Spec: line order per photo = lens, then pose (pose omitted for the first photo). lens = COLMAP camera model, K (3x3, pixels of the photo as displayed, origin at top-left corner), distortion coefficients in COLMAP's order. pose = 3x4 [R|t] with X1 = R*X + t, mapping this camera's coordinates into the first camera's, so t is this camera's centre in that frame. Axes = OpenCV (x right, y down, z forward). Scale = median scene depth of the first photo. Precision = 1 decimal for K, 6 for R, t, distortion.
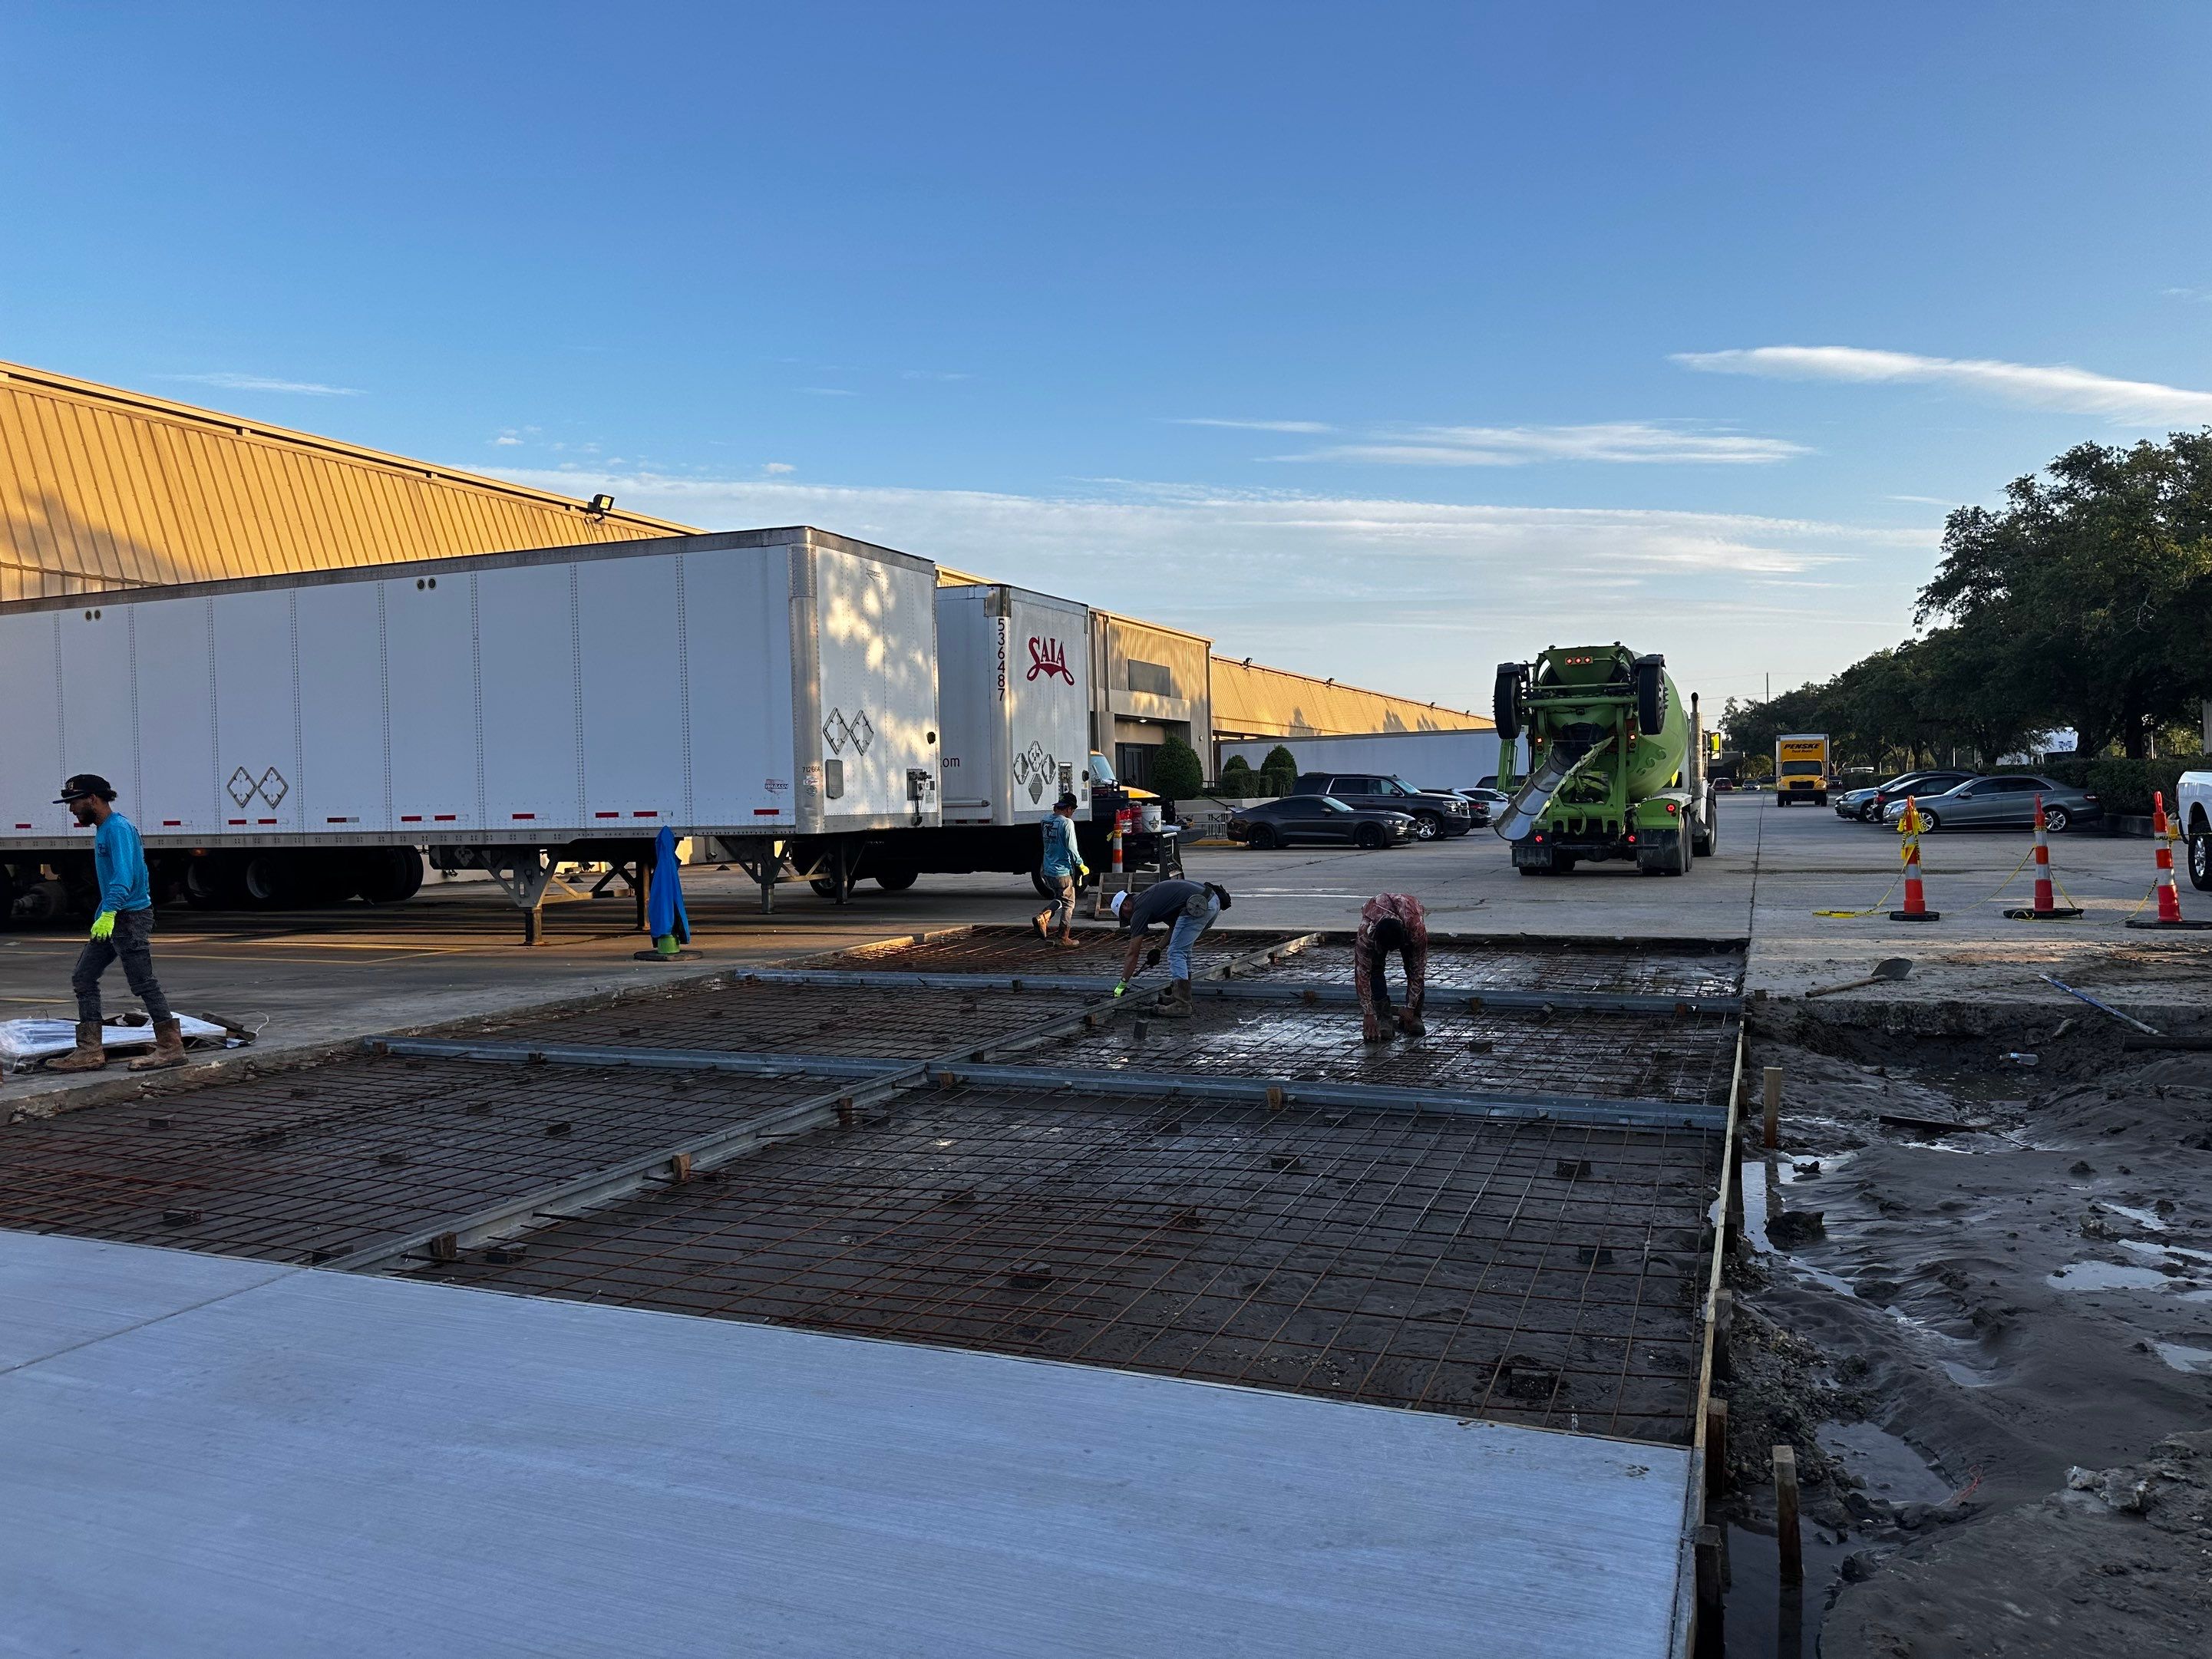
lens RADIAL K [[1565.5, 0, 1136.0], [0, 1565.5, 825.9], [0, 0, 1]] dist [0.064024, -0.066864]
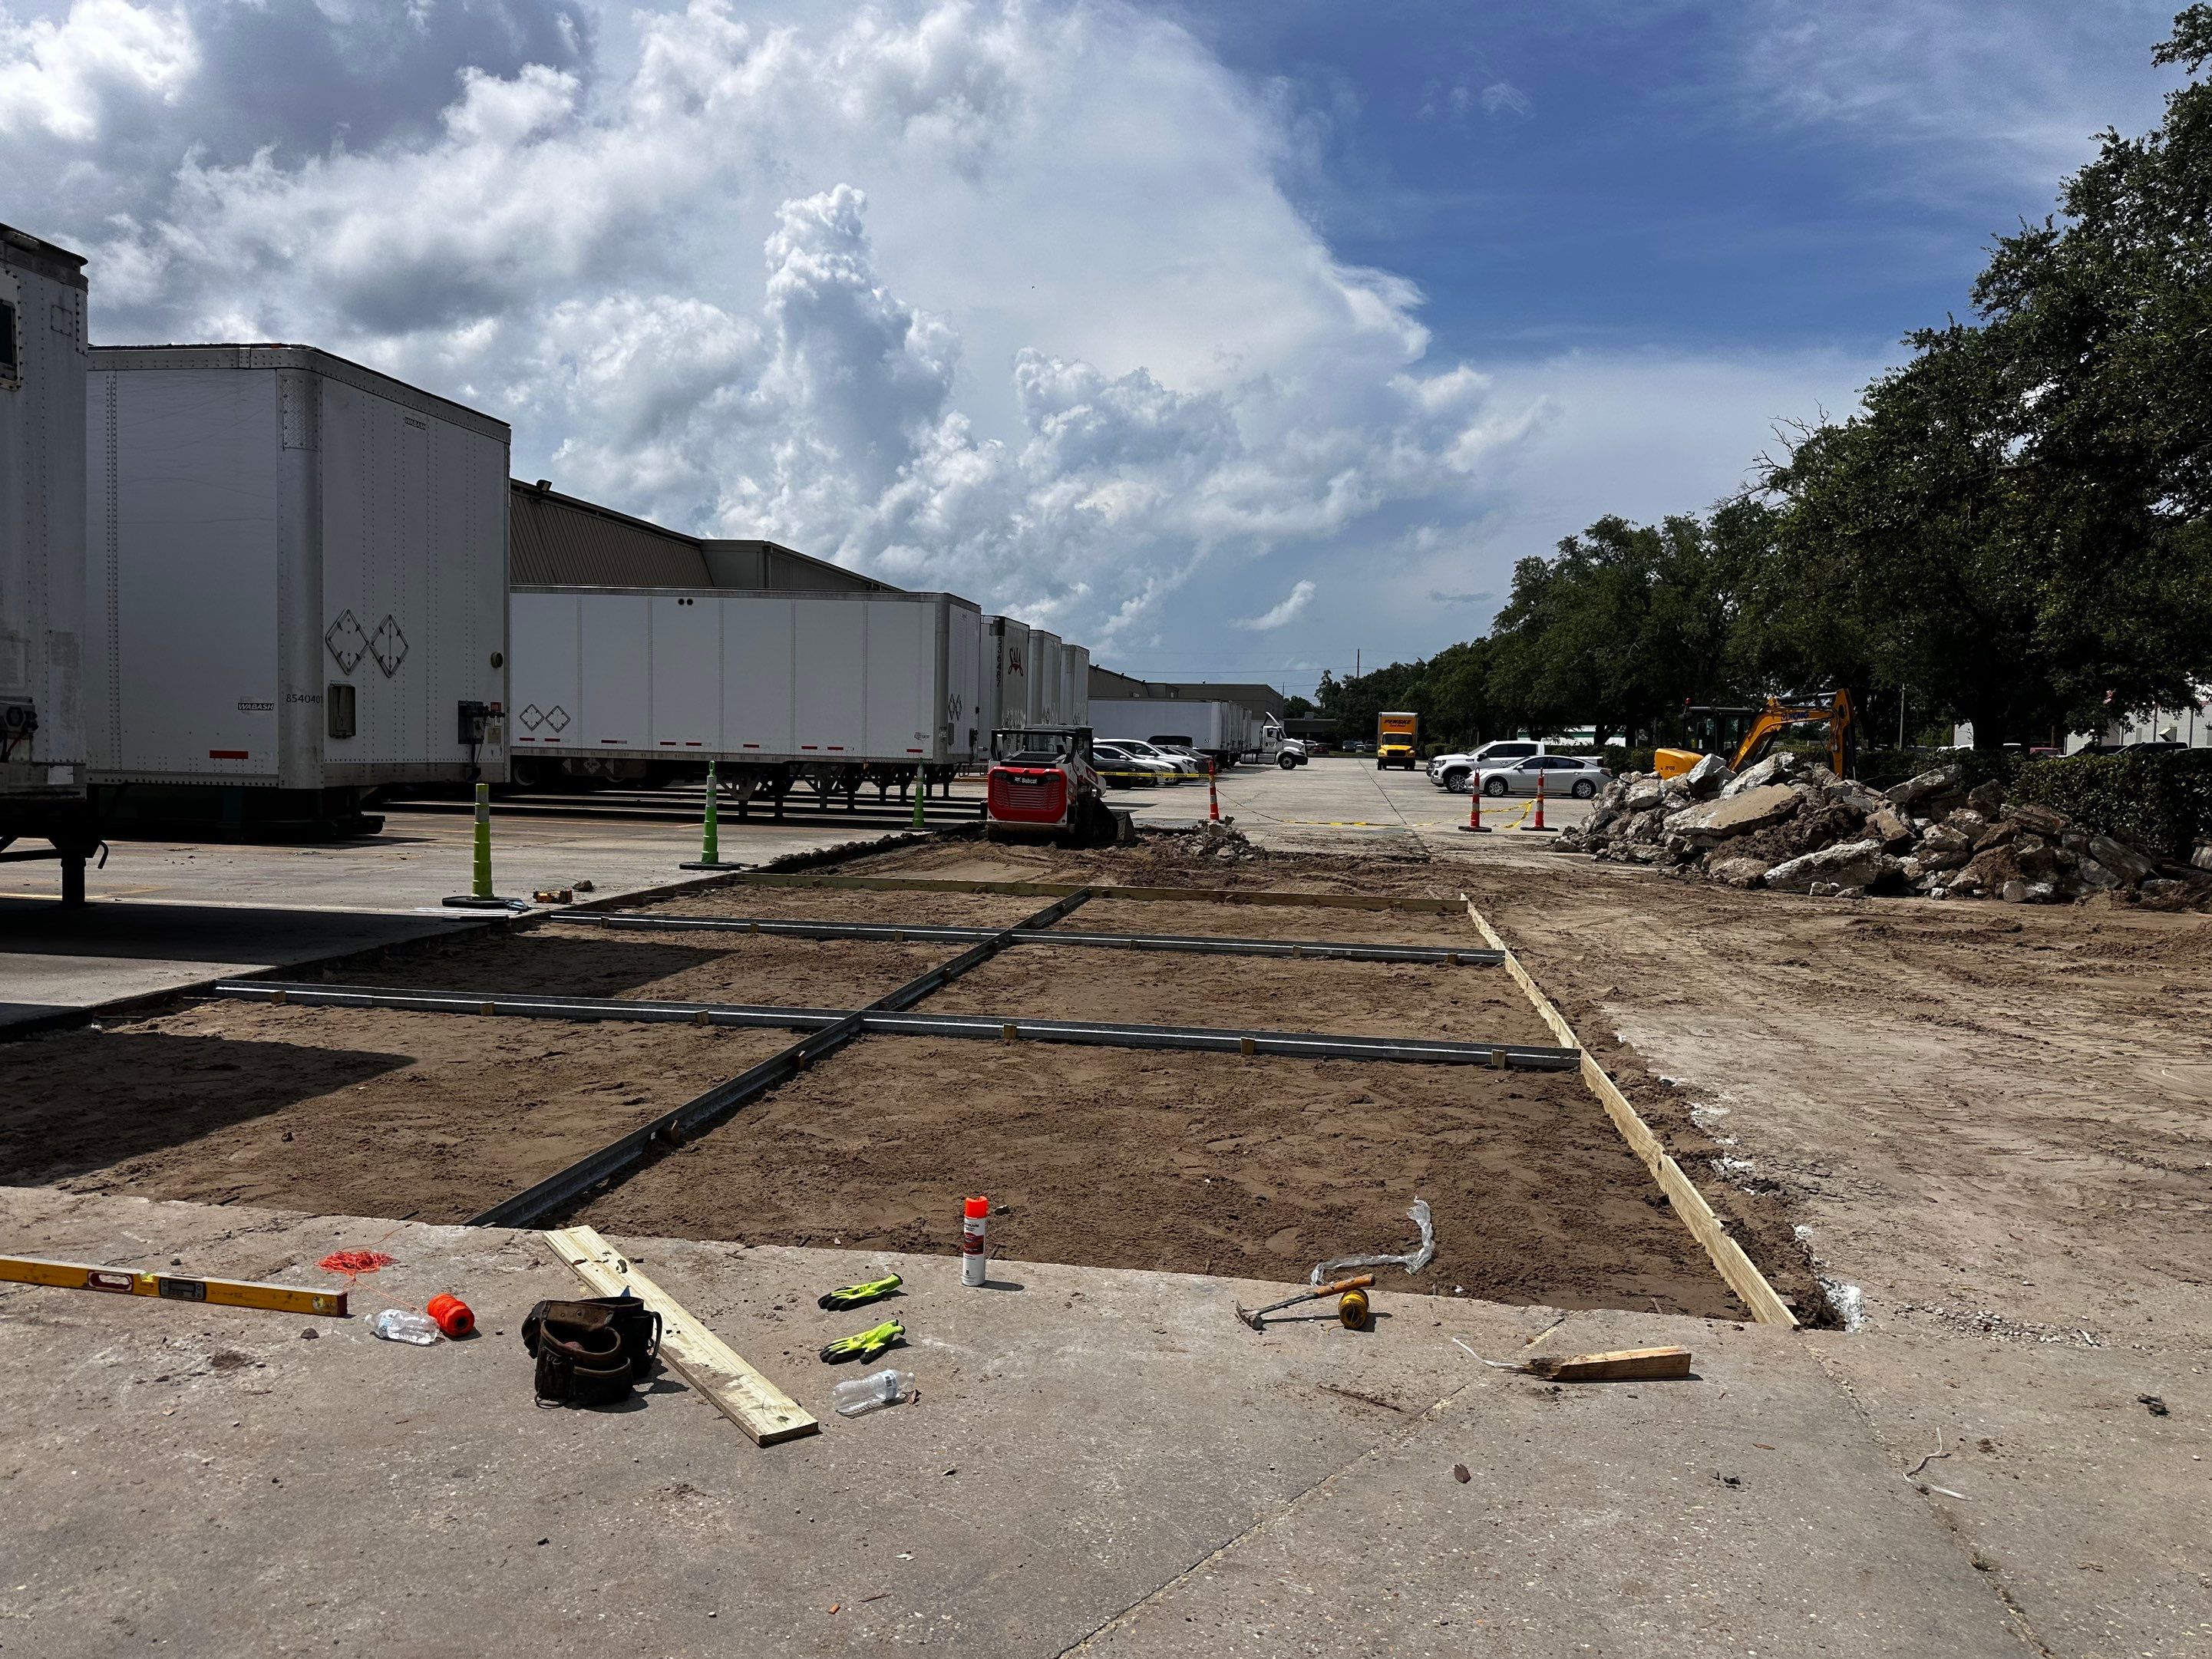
lens RADIAL K [[1565.5, 0, 1100.8], [0, 1565.5, 871.1], [0, 0, 1]] dist [0.064024, -0.066864]
pose [[0.973299, 0.028083, 0.227816, -0.404811], [-0.043042, 0.997212, 0.060963, 0.009103], [-0.225469, -0.069141, 0.971794, -0.743994]]
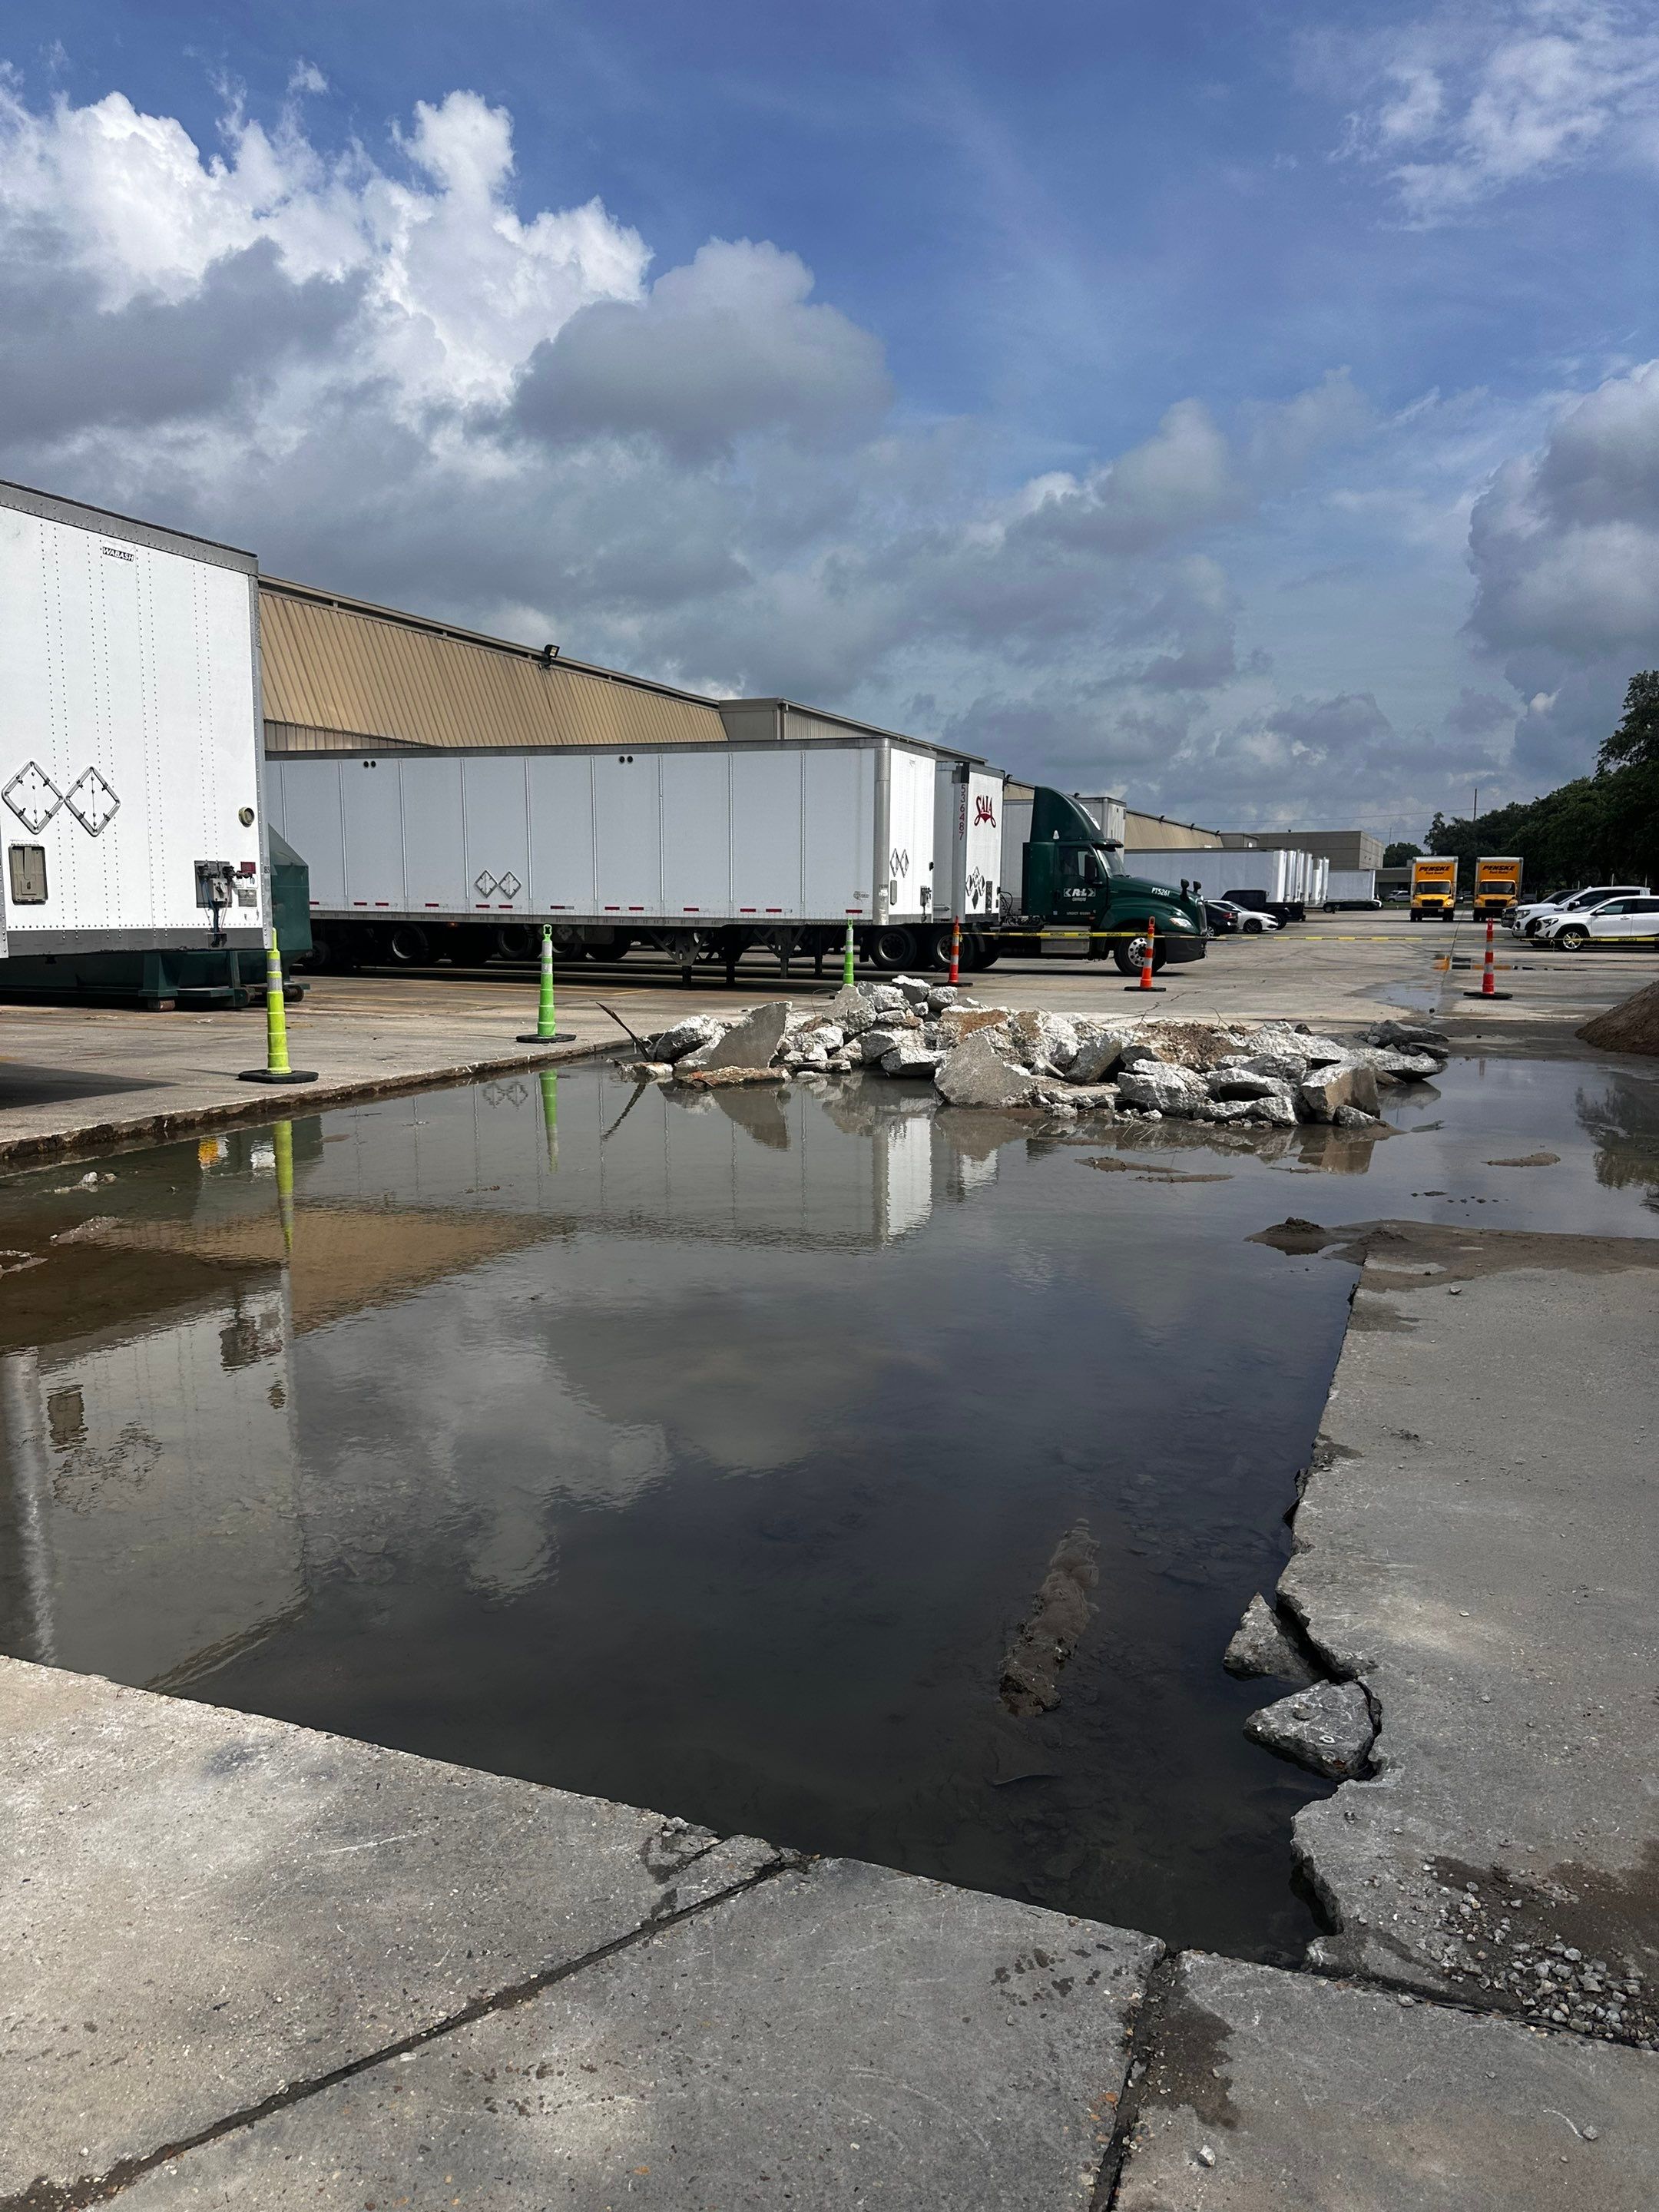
lens RADIAL K [[1565.6, 0, 845.9], [0, 1565.6, 1152.0], [0, 0, 1]] dist [0.064024, -0.066864]
pose [[0.999553, 0.026398, 0.014015, -0.244405], [-0.028130, 0.989360, 0.142744, 0.006531], [-0.010098, -0.143074, 0.989660, -0.648557]]
